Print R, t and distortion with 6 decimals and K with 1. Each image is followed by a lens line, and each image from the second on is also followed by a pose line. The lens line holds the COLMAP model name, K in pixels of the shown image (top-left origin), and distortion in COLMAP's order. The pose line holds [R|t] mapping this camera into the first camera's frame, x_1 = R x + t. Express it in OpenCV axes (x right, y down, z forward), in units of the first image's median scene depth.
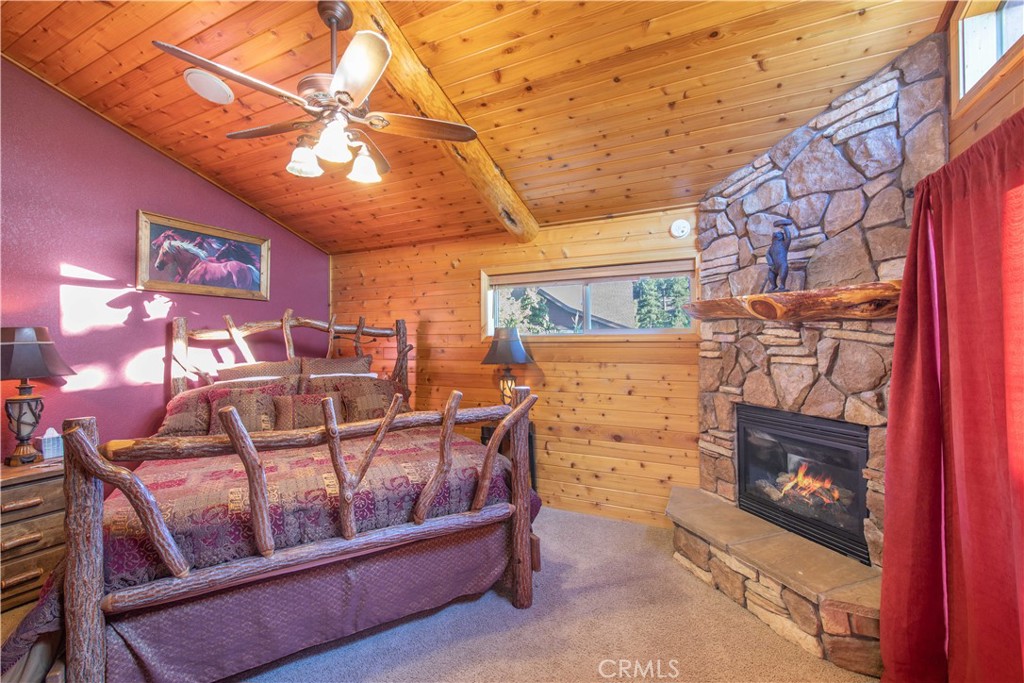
lens RADIAL K [[444.4, 0, 511.8], [0, 444.4, 339.3], [0, 0, 1]] dist [-0.009184, 0.006727]
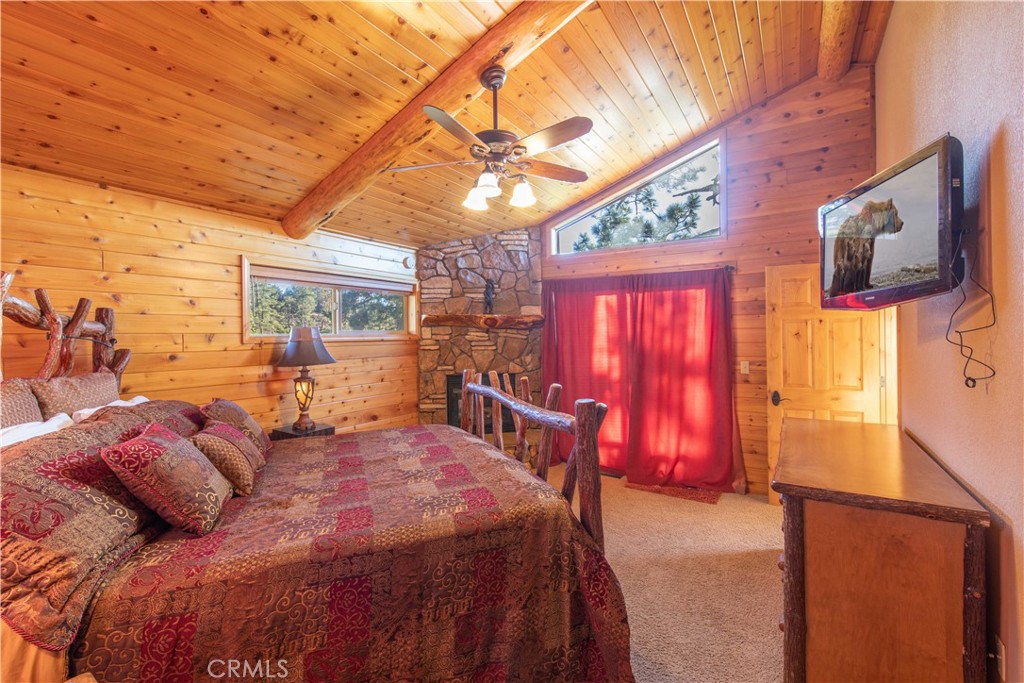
lens RADIAL K [[444.4, 0, 511.8], [0, 444.4, 339.3], [0, 0, 1]] dist [-0.009184, 0.006727]
pose [[0.091067, -0.000796, 0.995844, -1.141771], [0.015847, 0.999874, -0.000649, 0.009766], [-0.995719, 0.015840, 0.091068, 0.583397]]
